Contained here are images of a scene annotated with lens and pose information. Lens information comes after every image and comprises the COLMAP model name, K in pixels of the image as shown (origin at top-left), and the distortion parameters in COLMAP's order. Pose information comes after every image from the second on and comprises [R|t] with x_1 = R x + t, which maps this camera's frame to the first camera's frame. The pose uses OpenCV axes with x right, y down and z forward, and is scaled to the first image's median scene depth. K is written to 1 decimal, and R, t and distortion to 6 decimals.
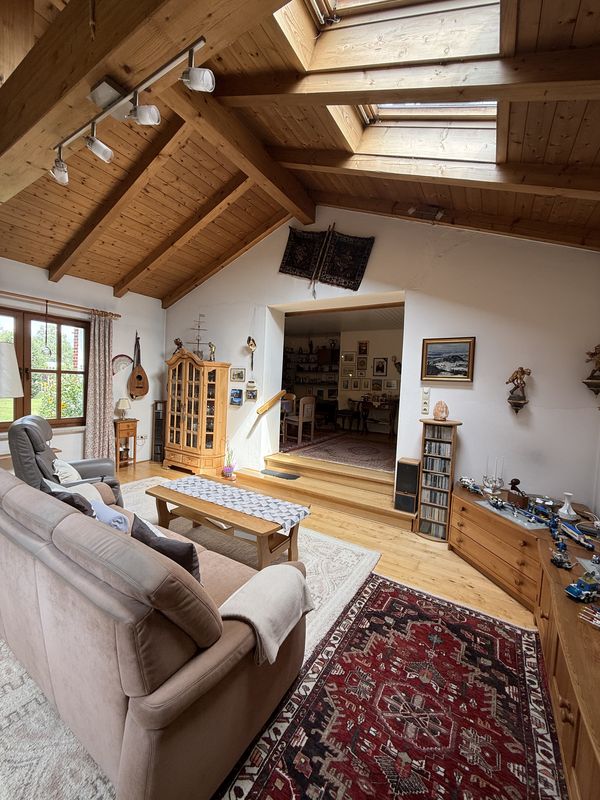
lens RADIAL K [[317.3, 0, 299.5], [0, 317.3, 399.7], [0, 0, 1]] dist [-0.002409, -0.000055]
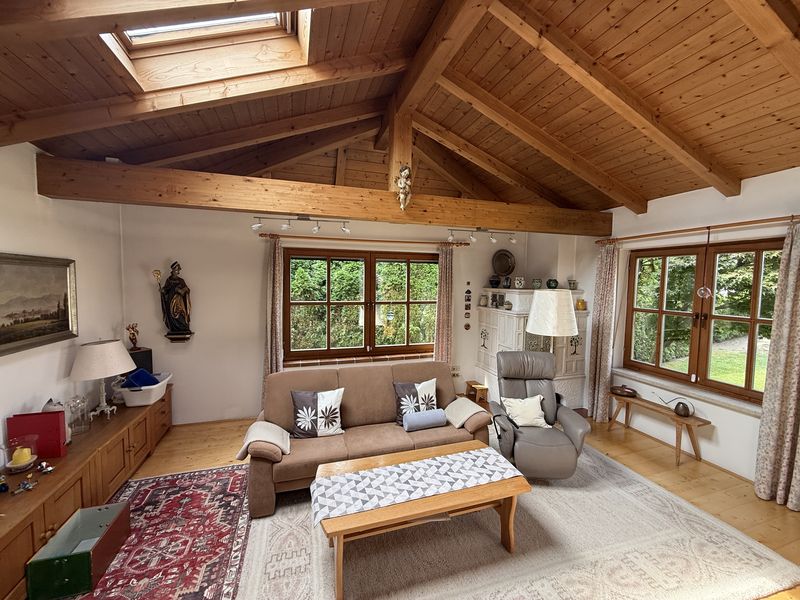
lens RADIAL K [[317.3, 0, 399.0], [0, 317.3, 300.5], [0, 0, 1]] dist [-0.002409, -0.000055]
pose [[-0.647118, -0.008481, -0.762342, 0.683291], [-0.088268, 0.994047, 0.063868, -0.291921], [0.757263, 0.108621, -0.644015, 2.348377]]
